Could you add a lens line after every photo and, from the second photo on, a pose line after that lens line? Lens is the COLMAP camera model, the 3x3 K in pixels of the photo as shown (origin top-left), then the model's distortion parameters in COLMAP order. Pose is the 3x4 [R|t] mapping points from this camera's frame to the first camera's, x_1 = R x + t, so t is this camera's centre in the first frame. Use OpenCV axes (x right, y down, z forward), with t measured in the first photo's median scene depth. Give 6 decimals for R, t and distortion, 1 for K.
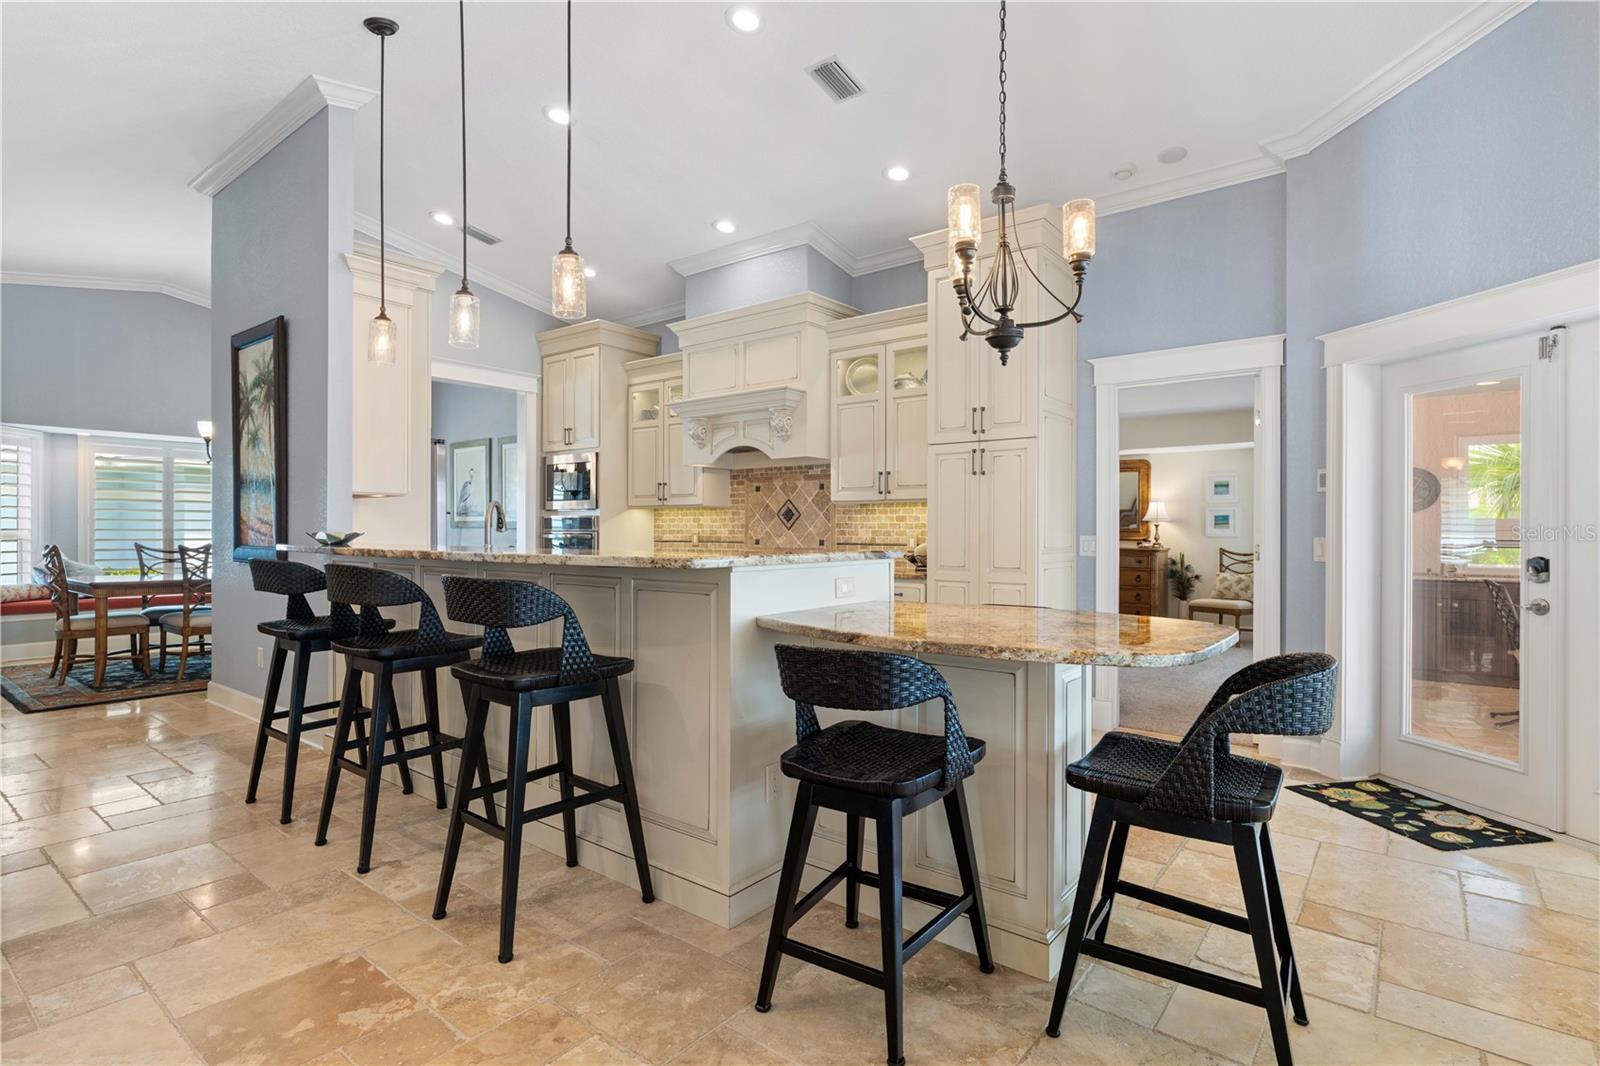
lens RADIAL K [[793.3, 0, 795.8], [0, 793.3, 535.1], [0, 0, 1]] dist [-0.001799, -0.000416]
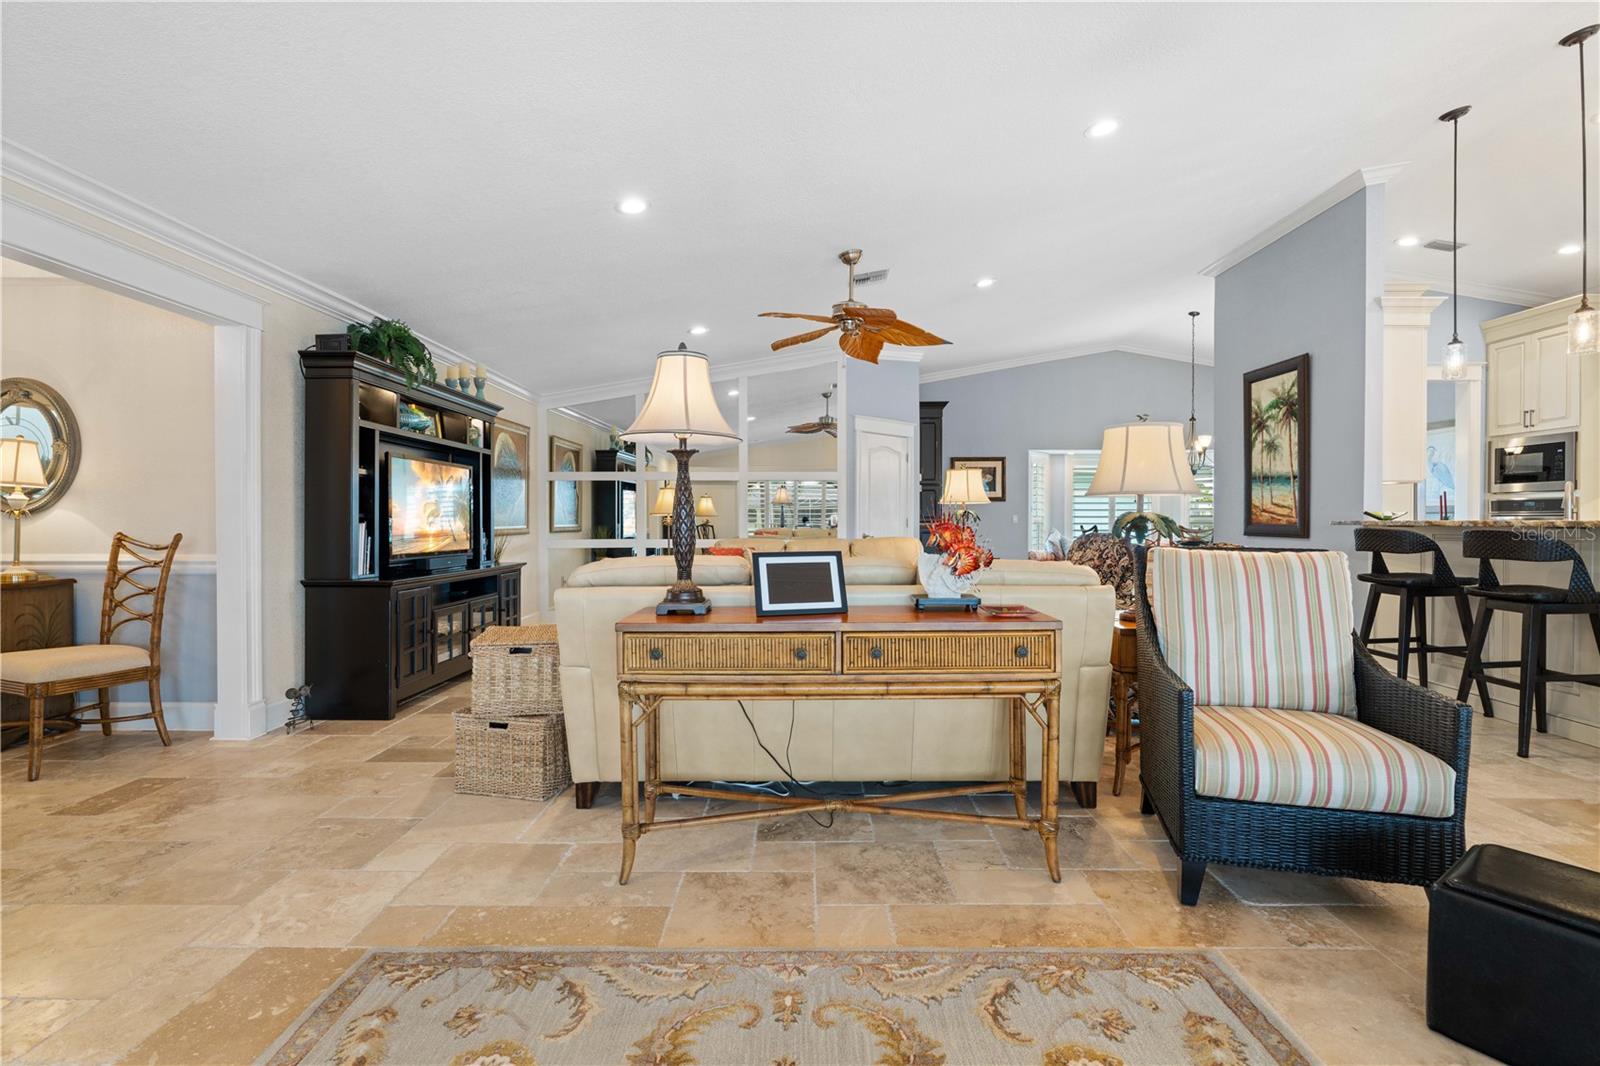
lens RADIAL K [[731.2, 0, 802.9], [0, 731.2, 529.0], [0, 0, 1]] dist [-0.003152, -0.000137]
pose [[0.615348, 0.006509, -0.788228, -0.140005], [-0.003984, 0.999979, 0.005147, 0.014933], [0.788245, -0.000027, 0.615361, -0.322658]]
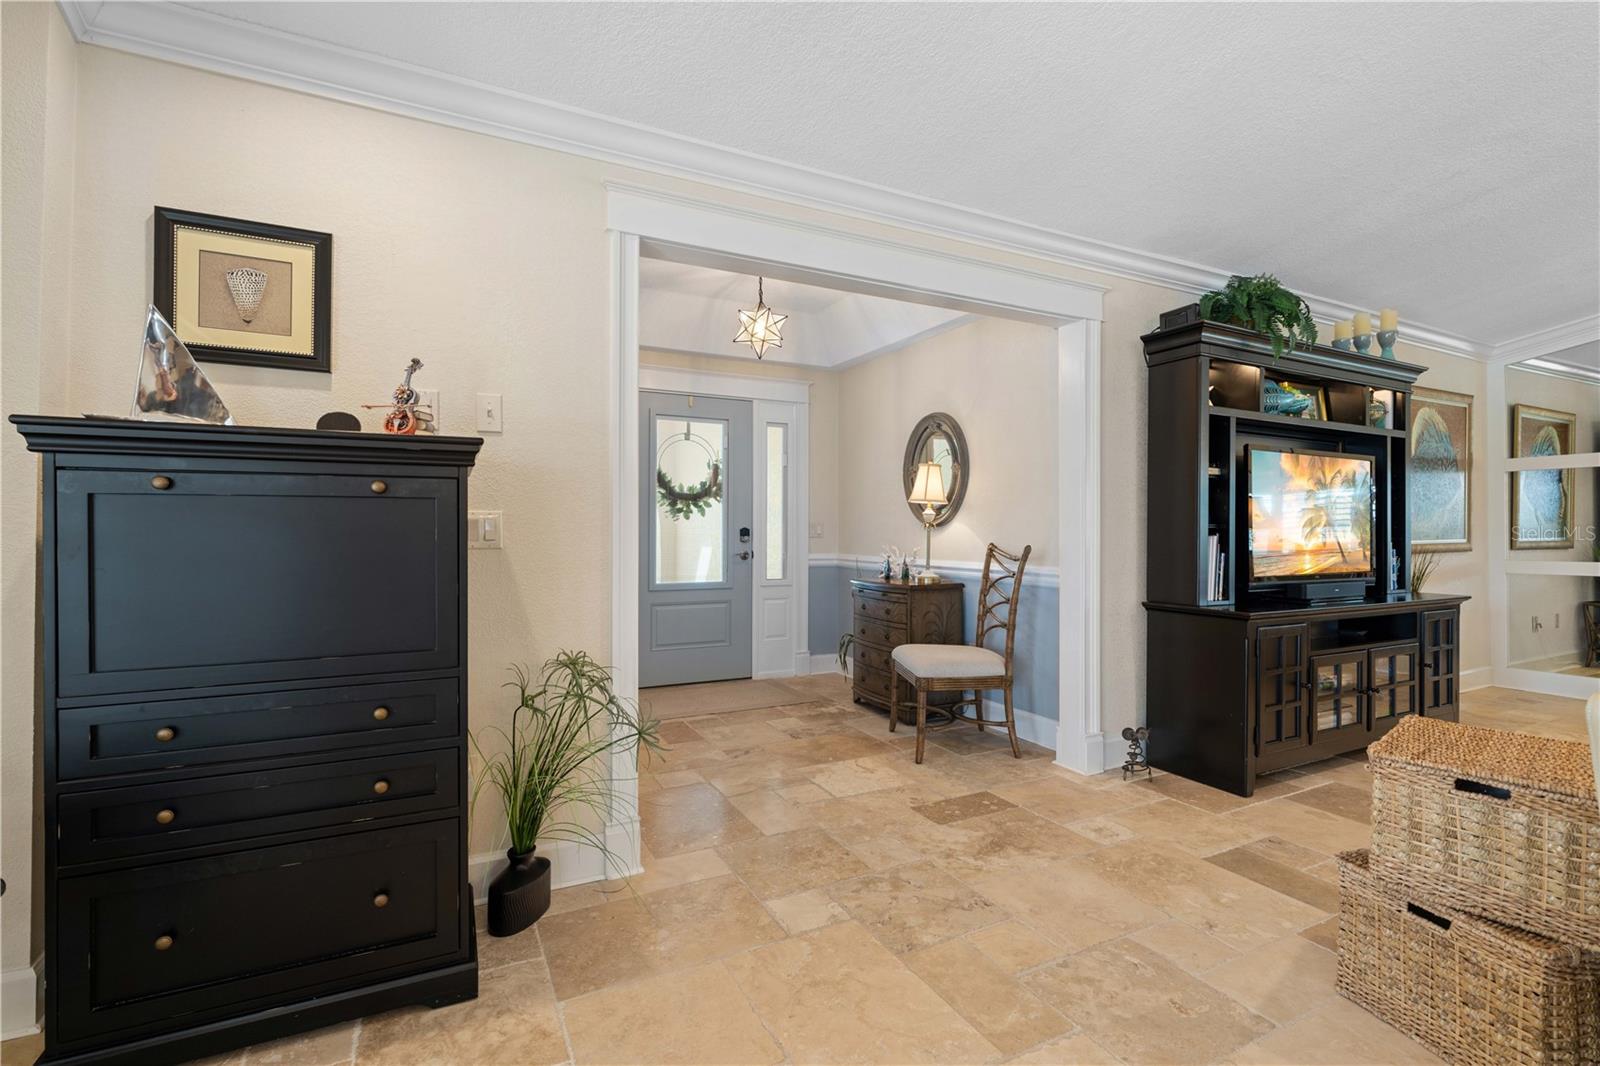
lens RADIAL K [[722.0, 0, 798.2], [0, 722.0, 525.5], [0, 0, 1]] dist [-0.003881, 0.000963]
pose [[-0.423870, -0.008278, -0.905685, -0.308861], [-0.007902, 0.999954, -0.005441, 0.012358], [0.905689, 0.004851, -0.423916, -0.280849]]
